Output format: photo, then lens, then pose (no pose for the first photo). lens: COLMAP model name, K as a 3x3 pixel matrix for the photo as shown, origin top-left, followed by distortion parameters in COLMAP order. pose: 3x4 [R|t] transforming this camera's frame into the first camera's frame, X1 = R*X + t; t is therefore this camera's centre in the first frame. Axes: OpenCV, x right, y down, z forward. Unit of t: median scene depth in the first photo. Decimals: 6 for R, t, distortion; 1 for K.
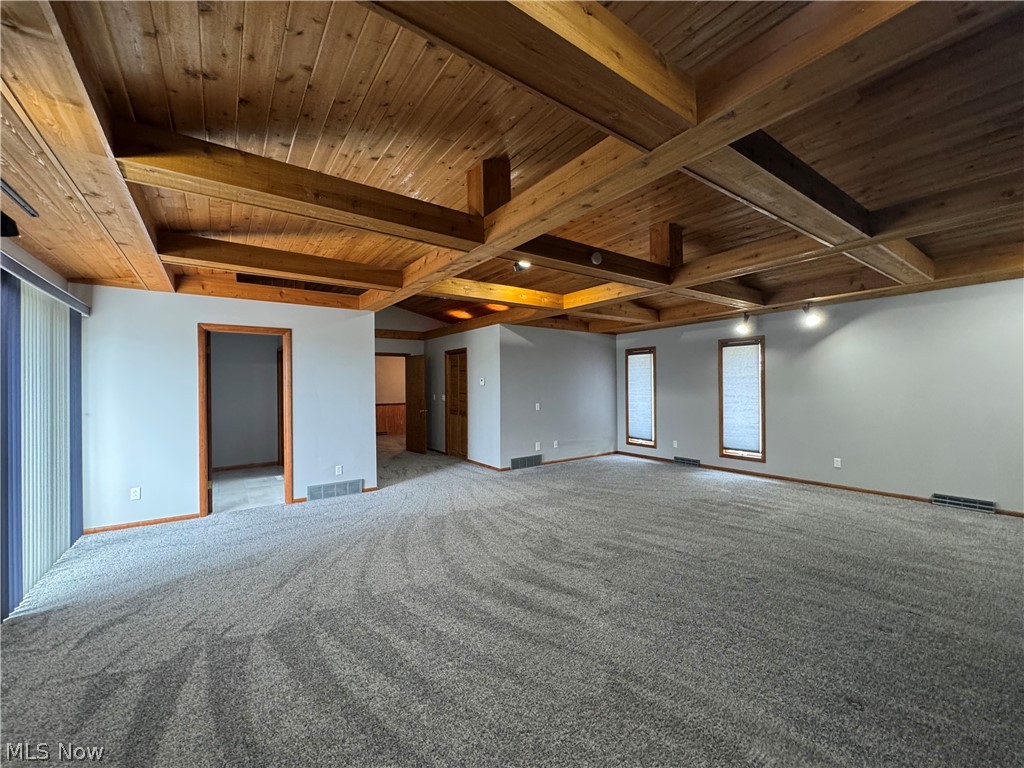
lens RADIAL K [[409.8, 0, 513.4], [0, 409.8, 382.6], [0, 0, 1]] dist [-0.003188, 0.000010]
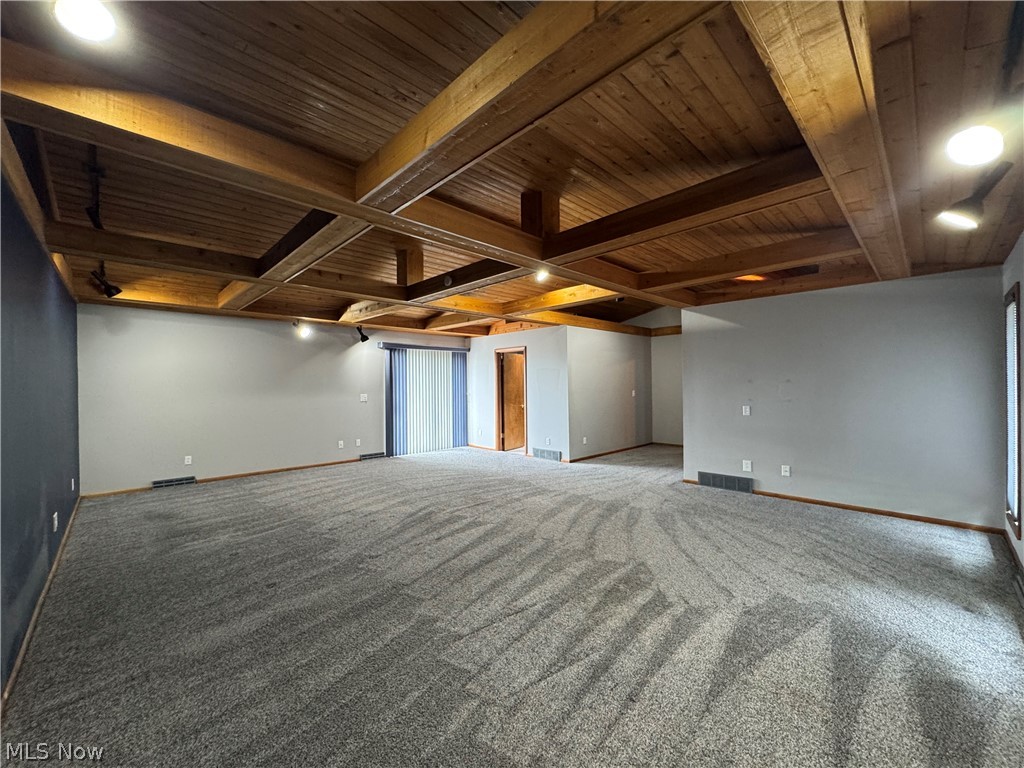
lens RADIAL K [[409.8, 0, 511.2], [0, 409.8, 386.2], [0, 0, 1]] dist [-0.003188, 0.000010]
pose [[0.146751, 0.013865, -0.989076, 0.984531], [0.019103, 0.999676, 0.016848, -0.005719], [0.988989, -0.021367, 0.146439, 0.678117]]
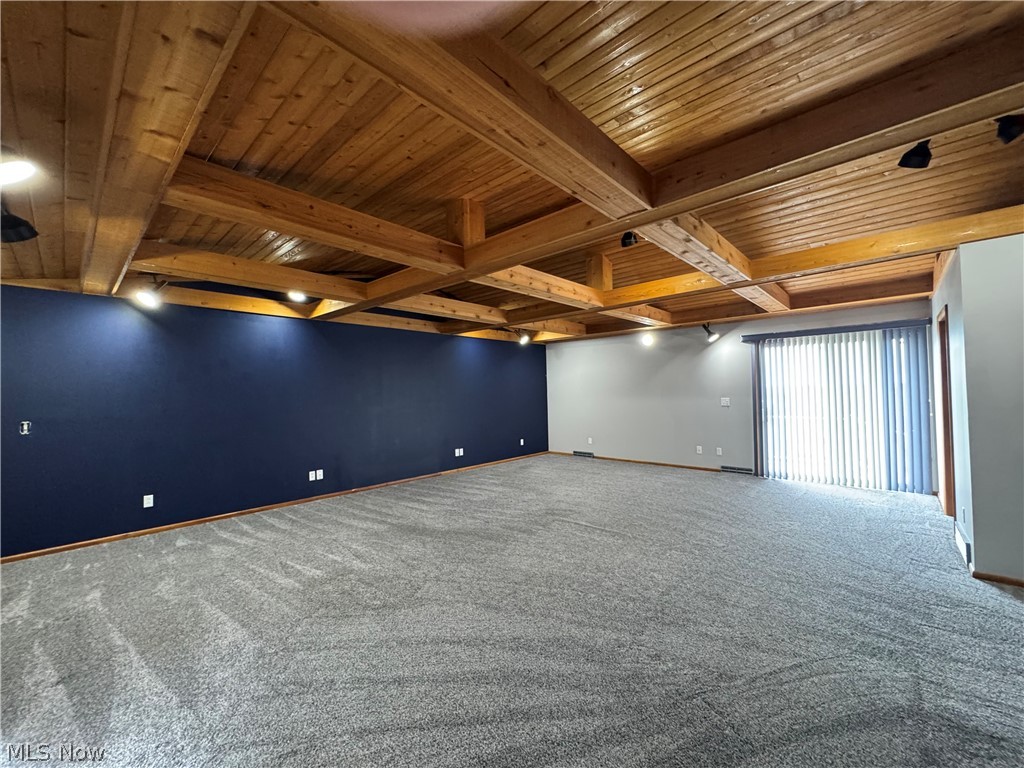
lens RADIAL K [[409.8, 0, 510.3], [0, 409.8, 385.0], [0, 0, 1]] dist [-0.003188, 0.000010]
pose [[-0.980935, 0.027970, -0.192310, 0.371108], [0.034039, 0.999019, -0.028328, 0.011265], [0.191329, -0.034334, -0.980925, 1.504585]]
